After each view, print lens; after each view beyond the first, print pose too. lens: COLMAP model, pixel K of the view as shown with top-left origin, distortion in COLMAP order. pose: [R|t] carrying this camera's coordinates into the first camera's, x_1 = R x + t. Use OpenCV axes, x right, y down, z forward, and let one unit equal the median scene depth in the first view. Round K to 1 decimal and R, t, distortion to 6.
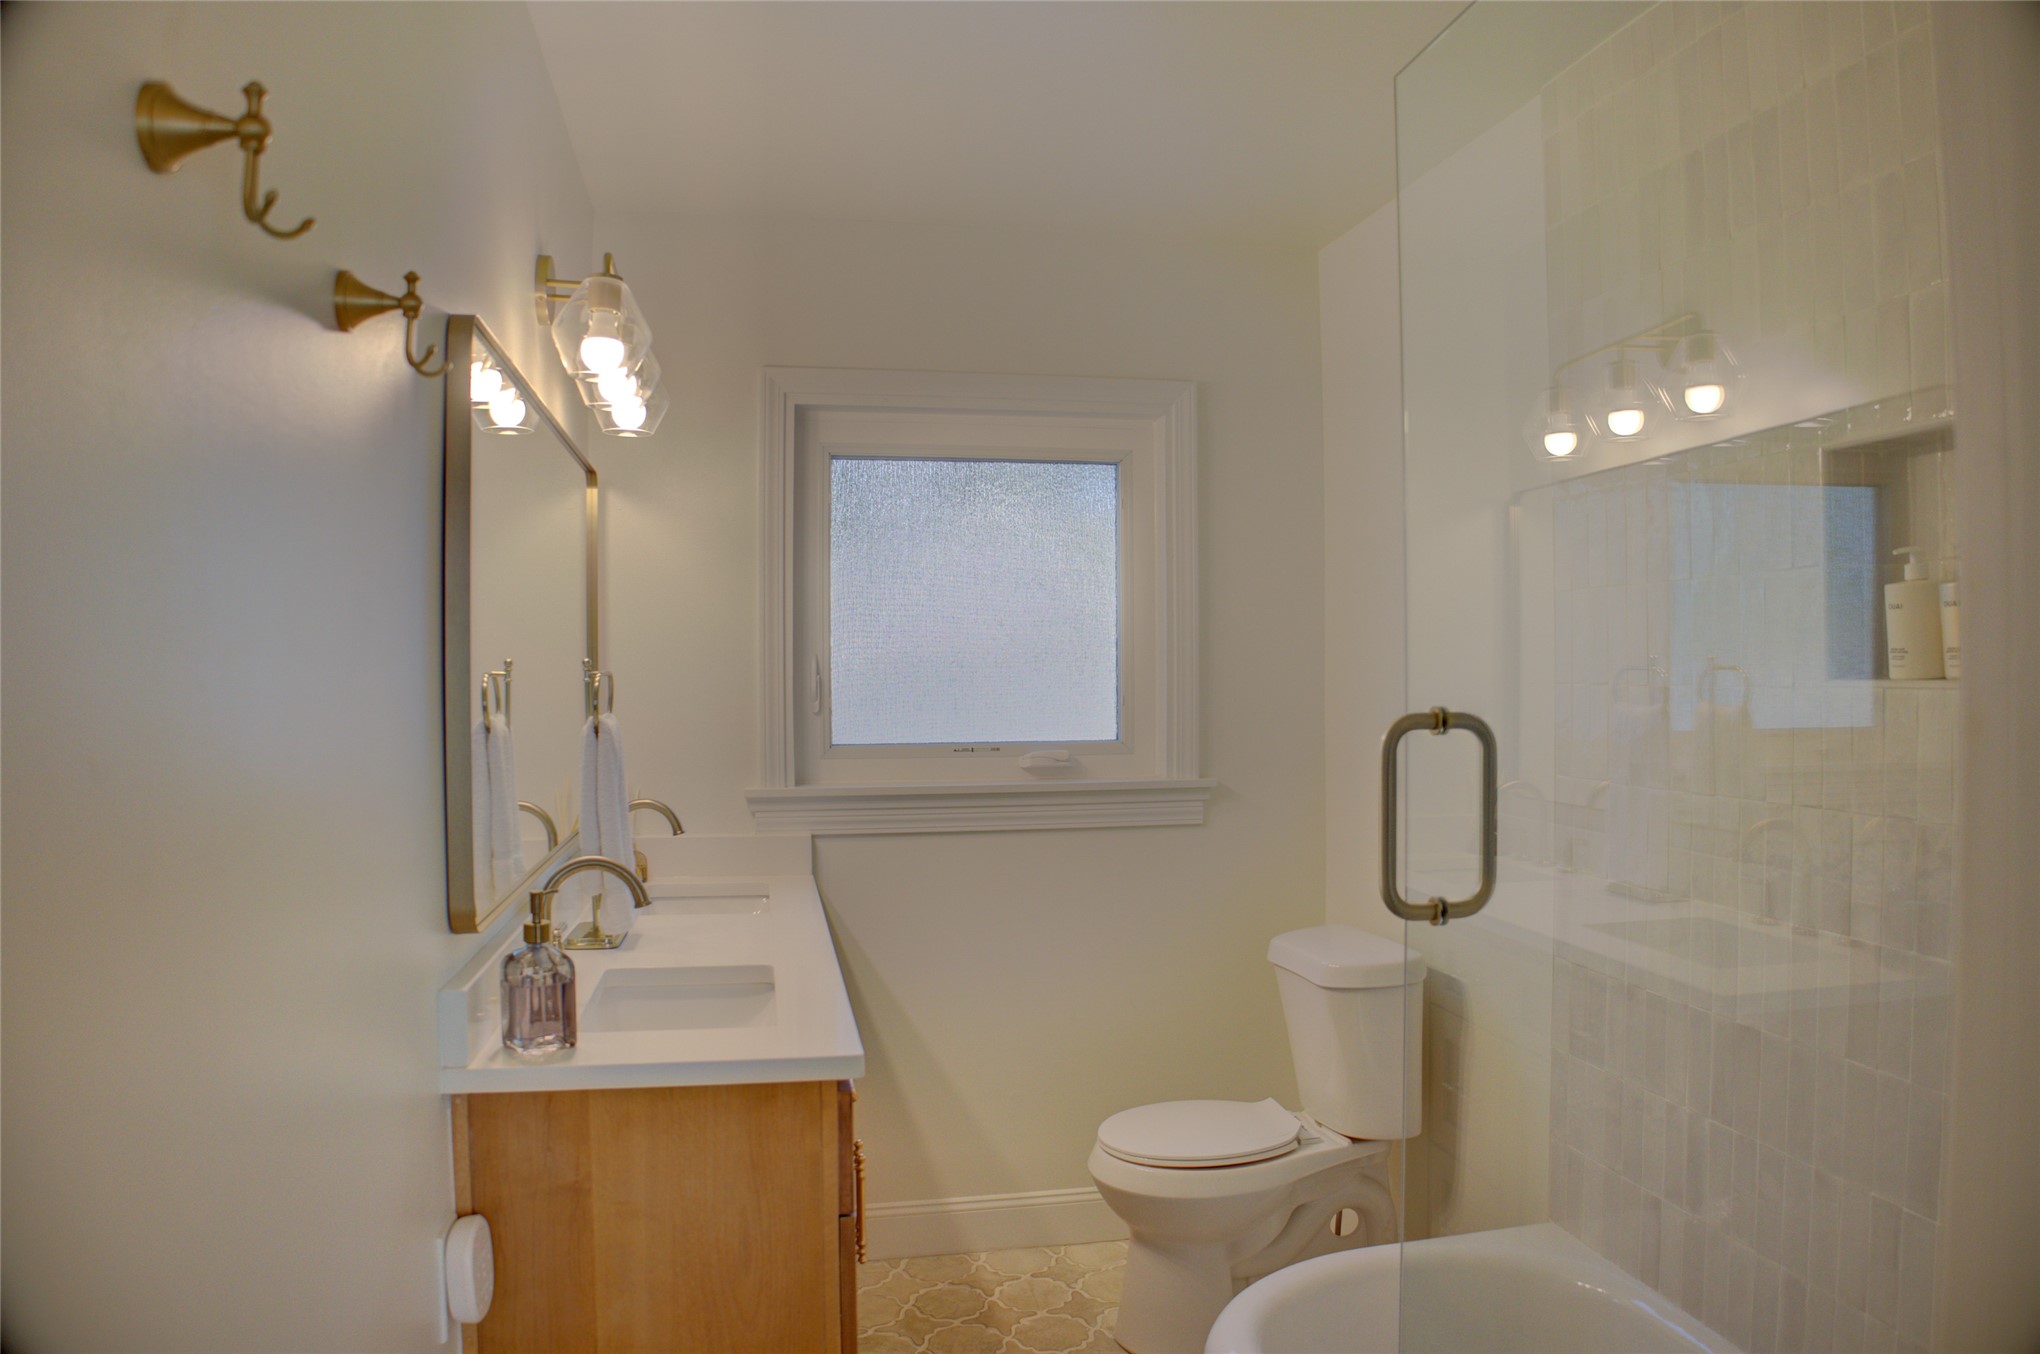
lens RADIAL K [[1378.9, 0, 1012.7], [0, 1378.9, 677.4], [0, 0, 1]] dist [-0.213024, 0.196763]
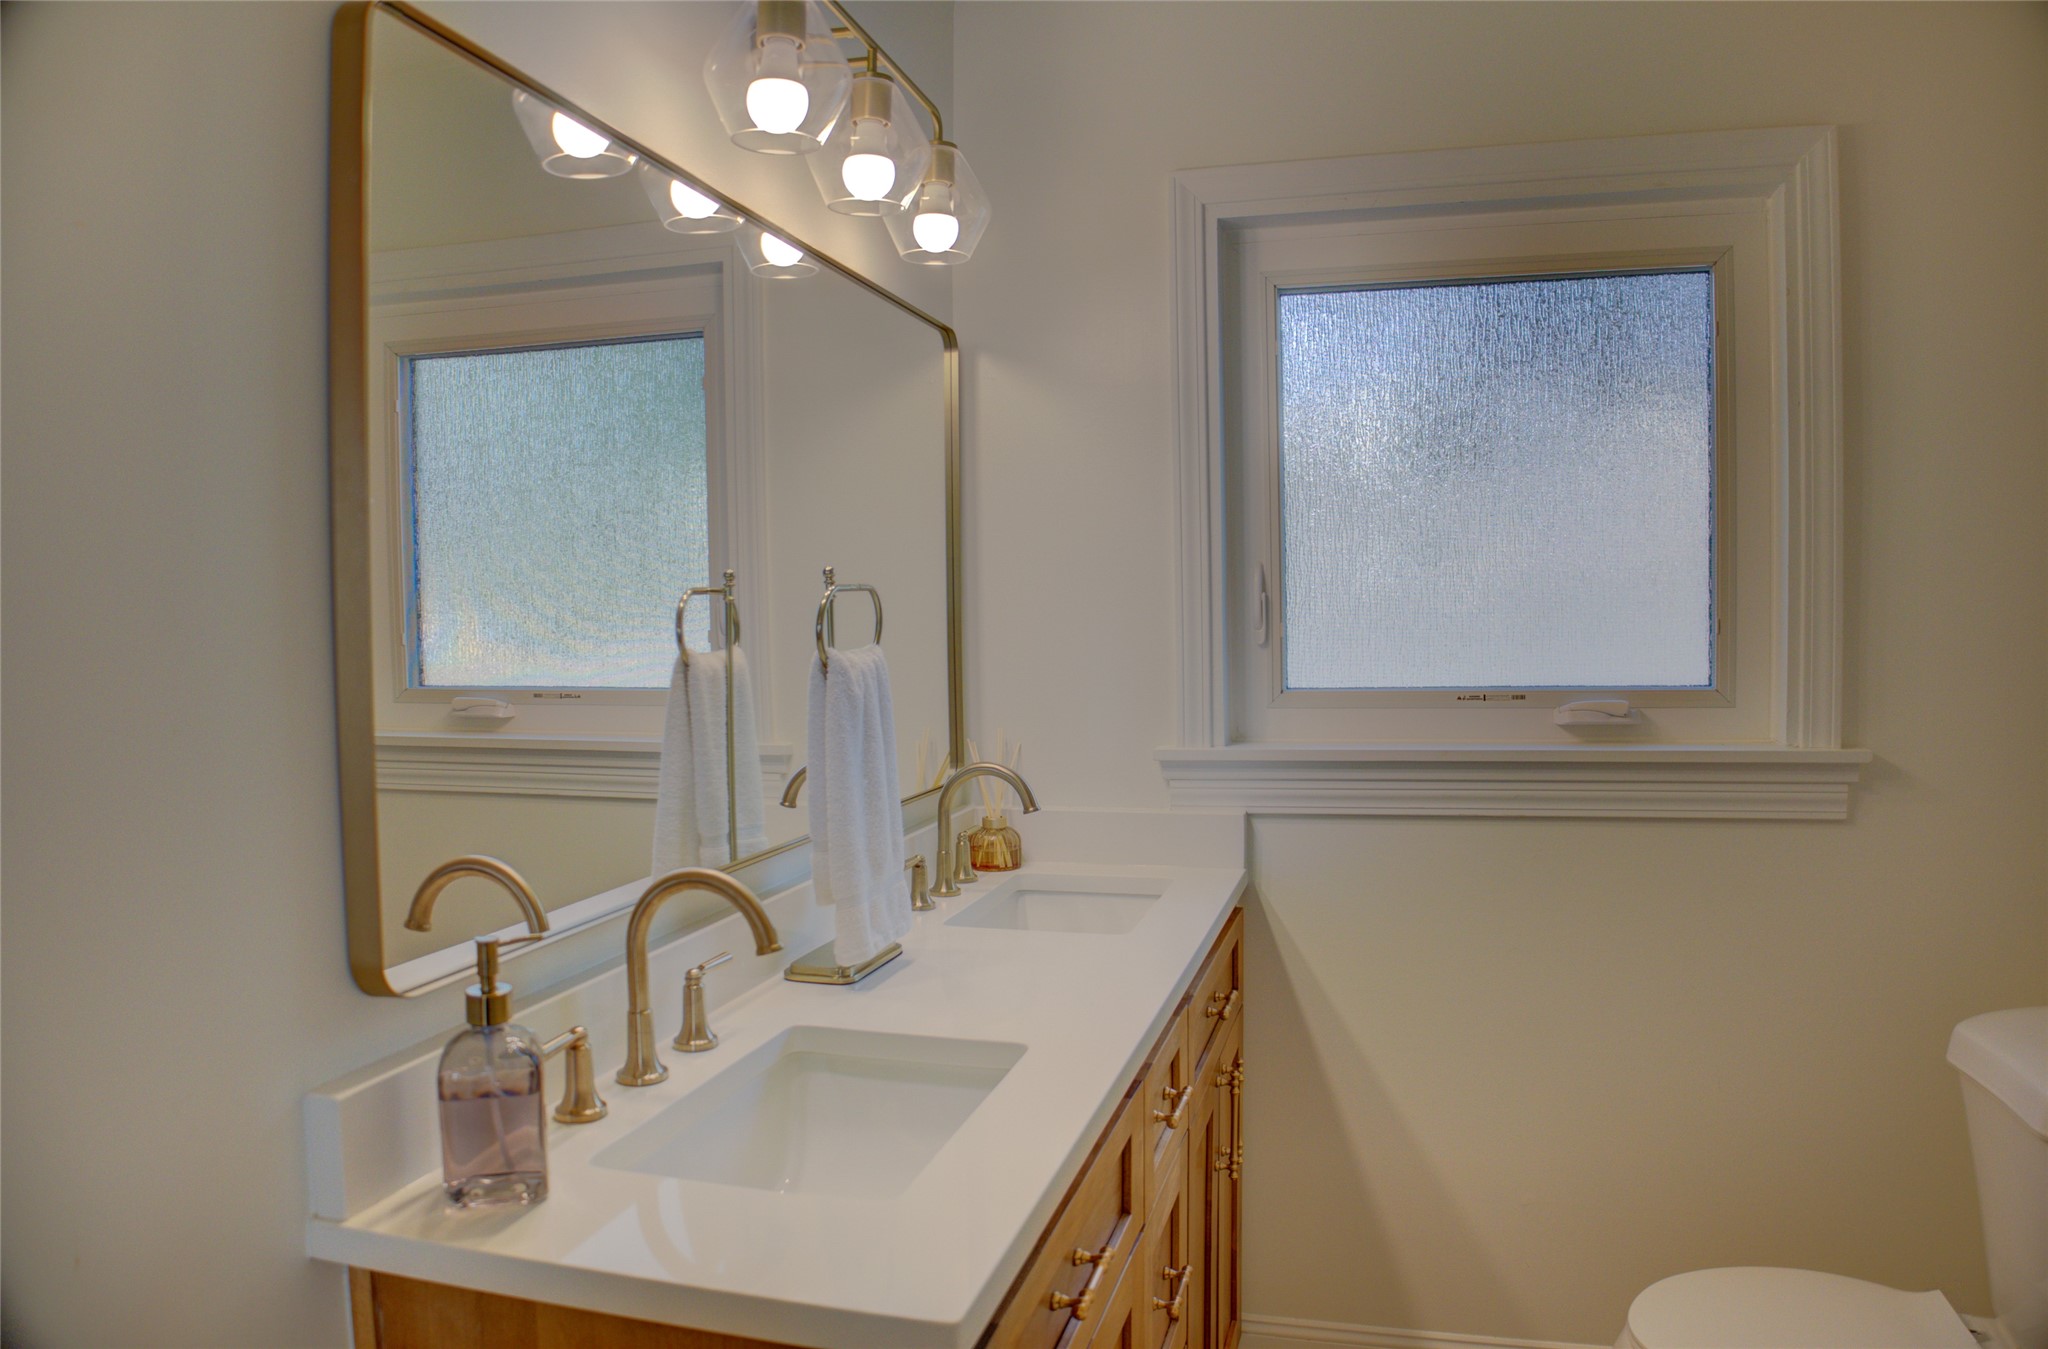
lens RADIAL K [[1343.0, 0, 1020.8], [0, 1343.0, 693.4], [0, 0, 1]] dist [-0.137253, 0.030918]
pose [[0.891770, 0.011058, -0.452354, 0.065765], [0.014835, 0.998449, 0.053653, 0.011915], [0.452246, -0.054556, 0.890223, 0.320389]]
